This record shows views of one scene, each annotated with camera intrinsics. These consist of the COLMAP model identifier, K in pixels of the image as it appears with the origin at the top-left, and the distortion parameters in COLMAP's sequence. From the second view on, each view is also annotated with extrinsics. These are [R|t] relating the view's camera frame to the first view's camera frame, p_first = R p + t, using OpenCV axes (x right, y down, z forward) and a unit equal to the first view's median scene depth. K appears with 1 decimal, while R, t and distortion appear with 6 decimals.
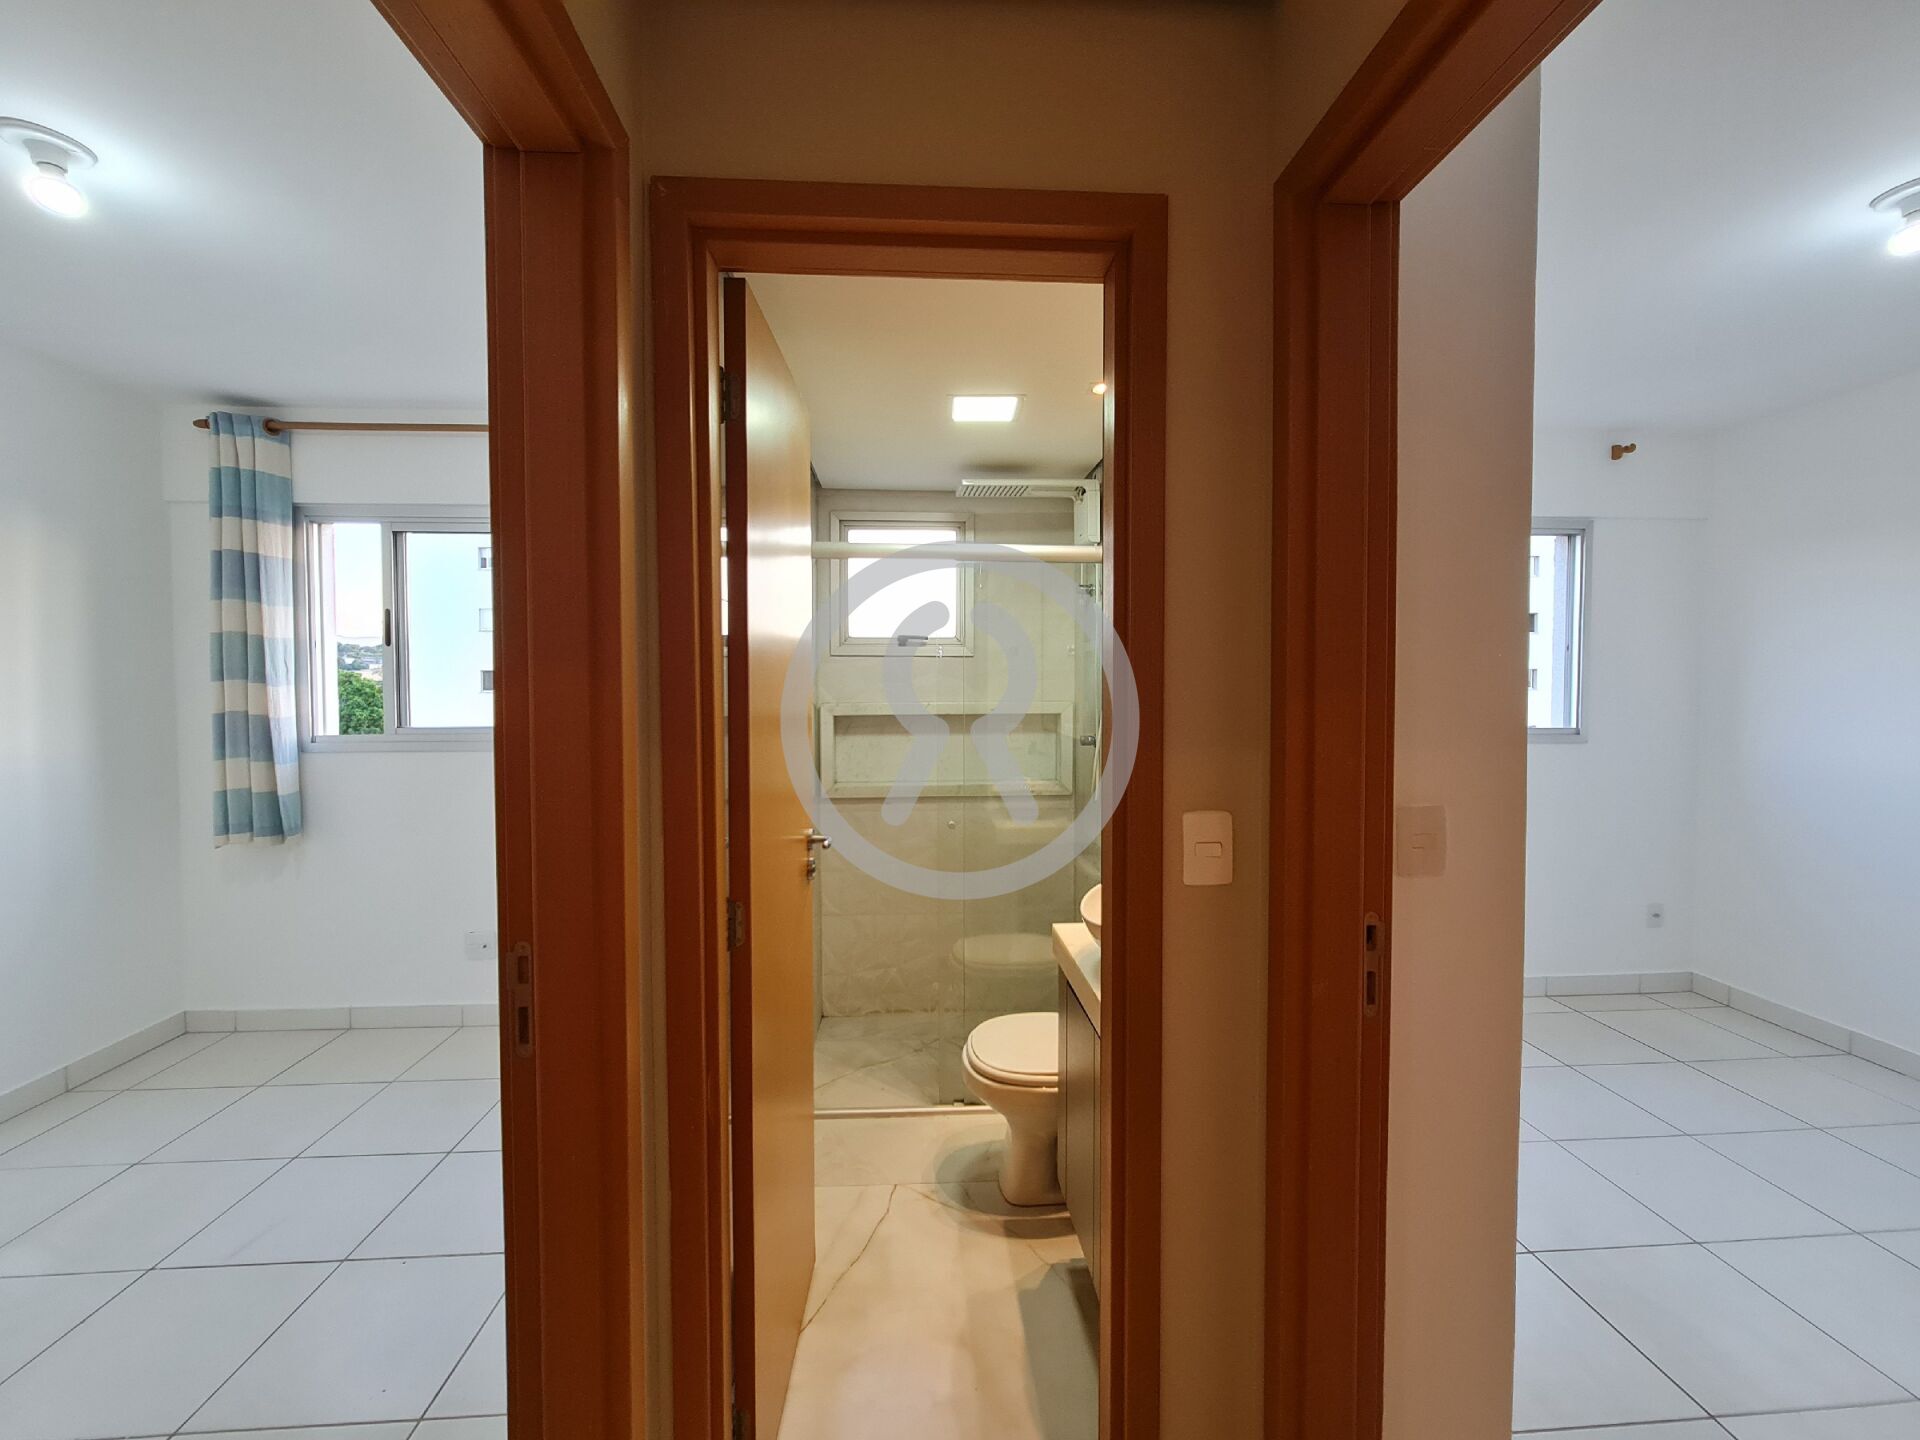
lens RADIAL K [[788.4, 0, 954.6], [0, 788.4, 703.6], [0, 0, 1]] dist [-0.000919, 0.000695]
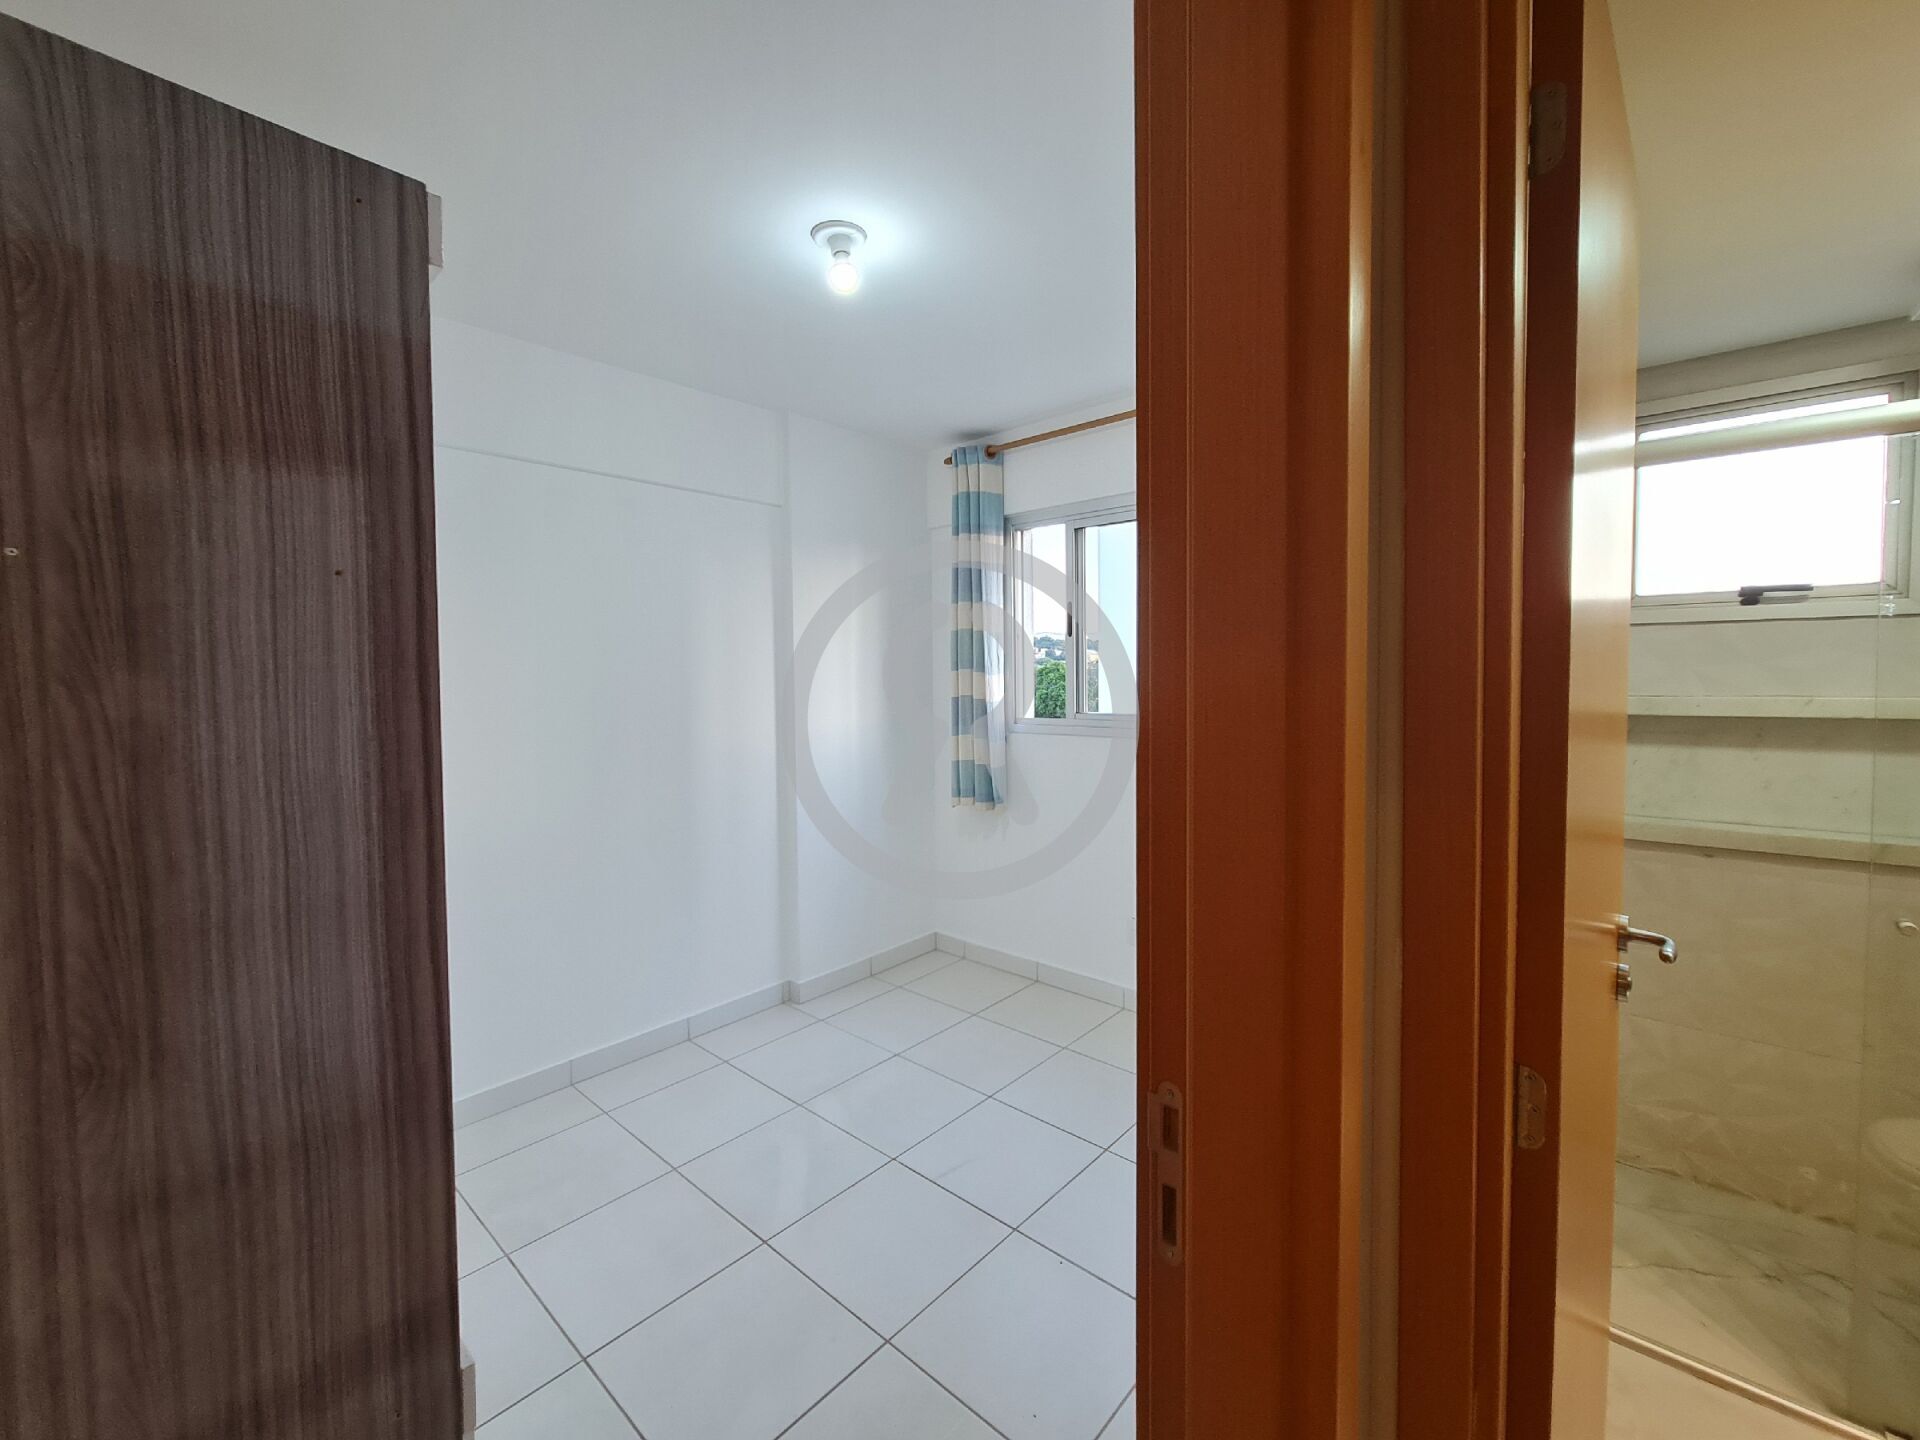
lens RADIAL K [[788.4, 0, 958.2], [0, 788.4, 707.6], [0, 0, 1]] dist [-0.000919, 0.000695]
pose [[0.710403, 0.025064, -0.703348, -0.072915], [-0.009863, 0.999622, 0.025660, -0.002825], [0.703726, -0.011293, 0.710382, 0.136577]]
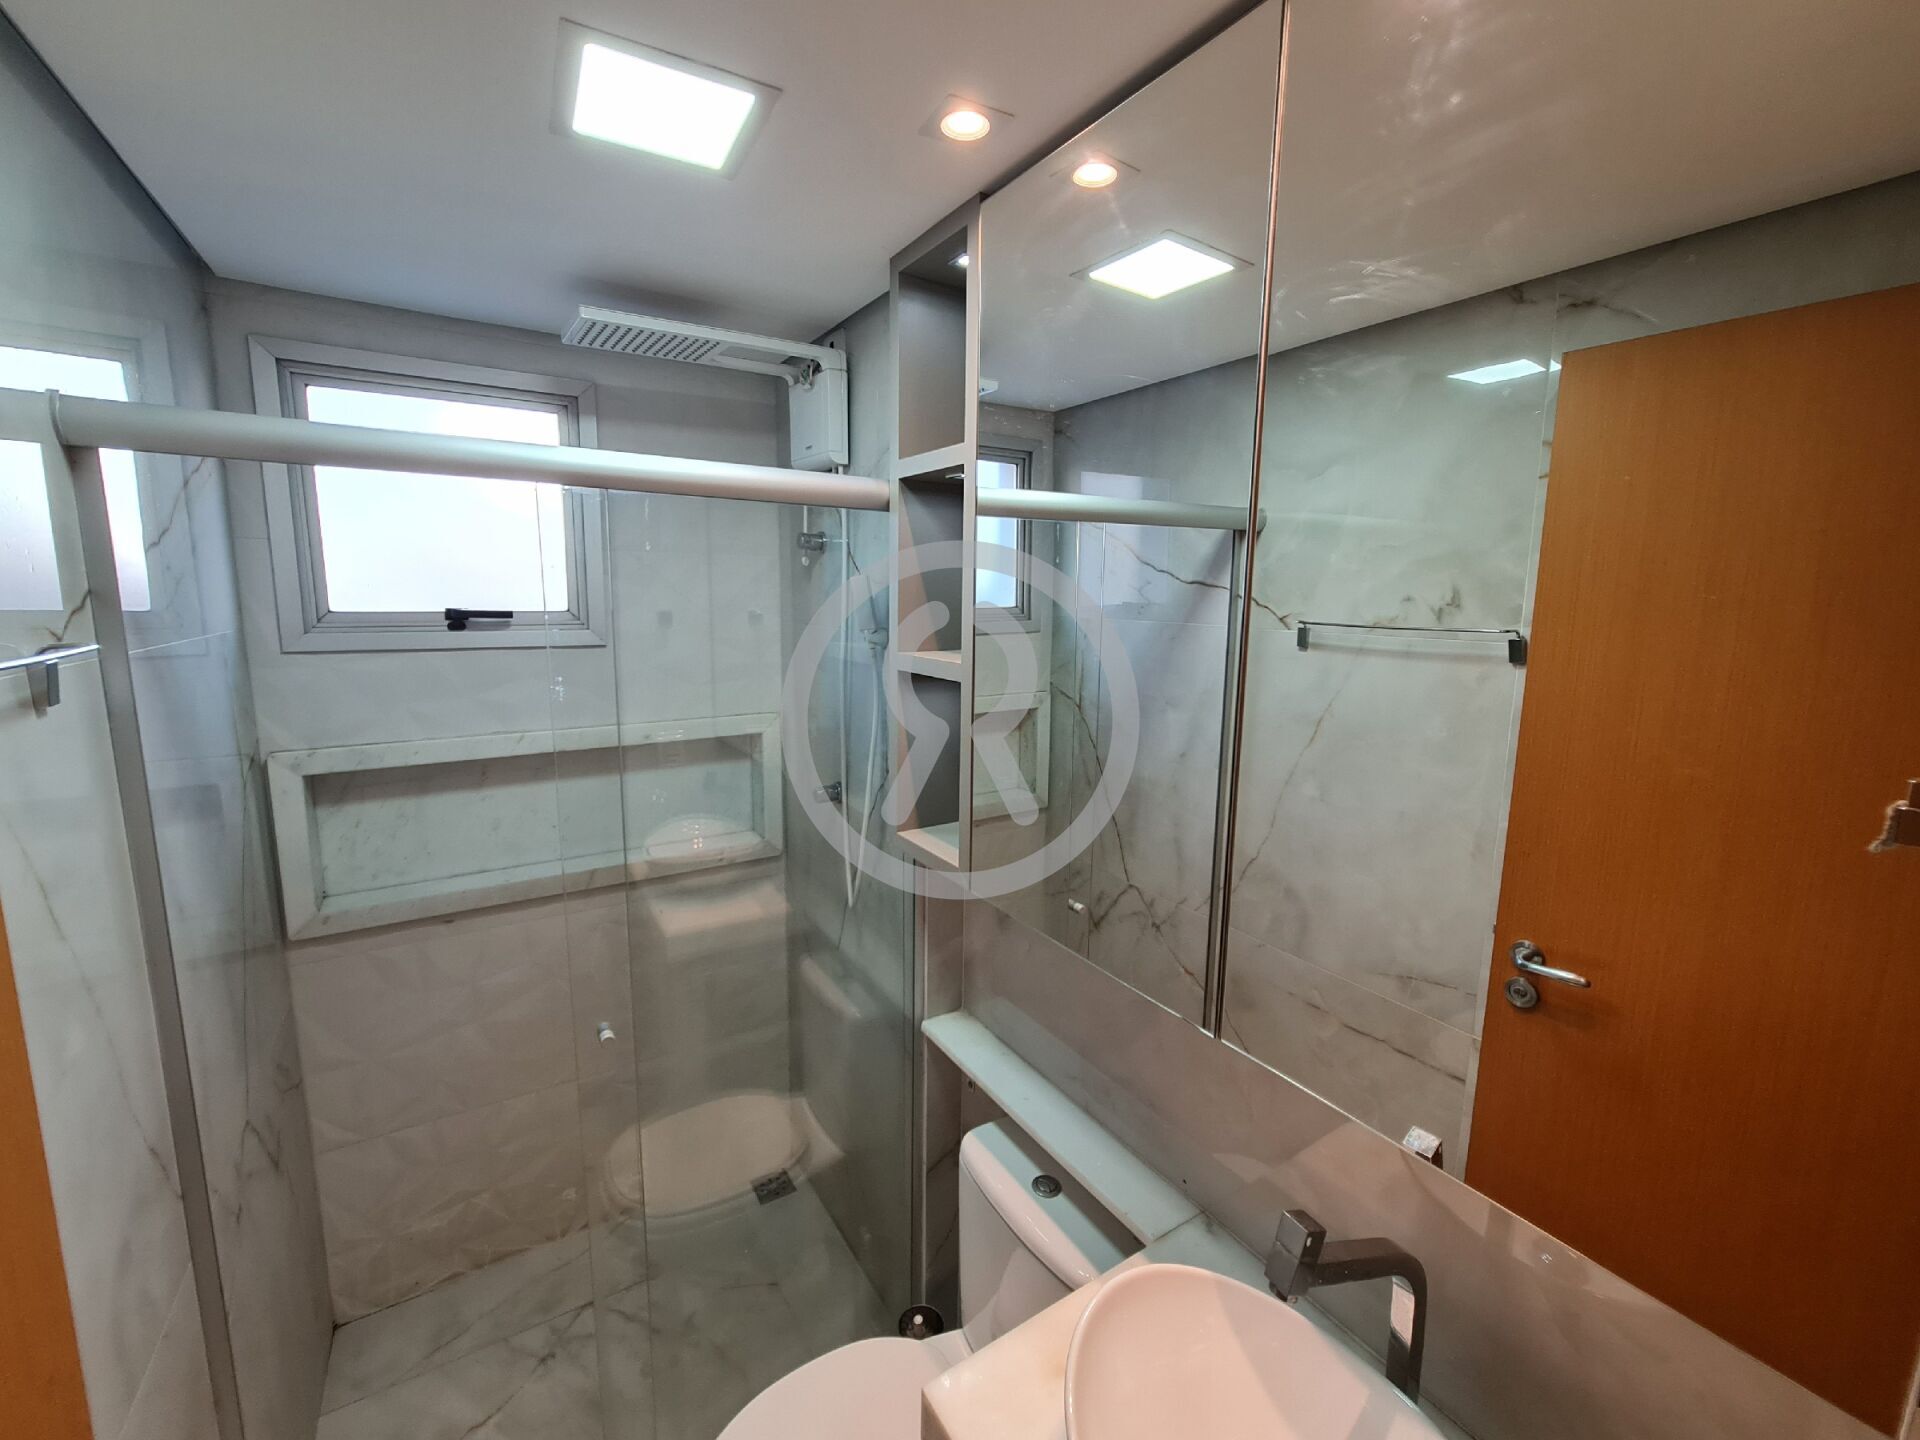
lens RADIAL K [[788.4, 0, 950.2], [0, 788.4, 708.8], [0, 0, 1]] dist [-0.000919, 0.000695]
pose [[0.881826, -0.058035, 0.467990, -0.026669], [-0.001755, 0.991988, 0.126322, -0.090943], [-0.471571, -0.112215, 0.874659, 0.398467]]
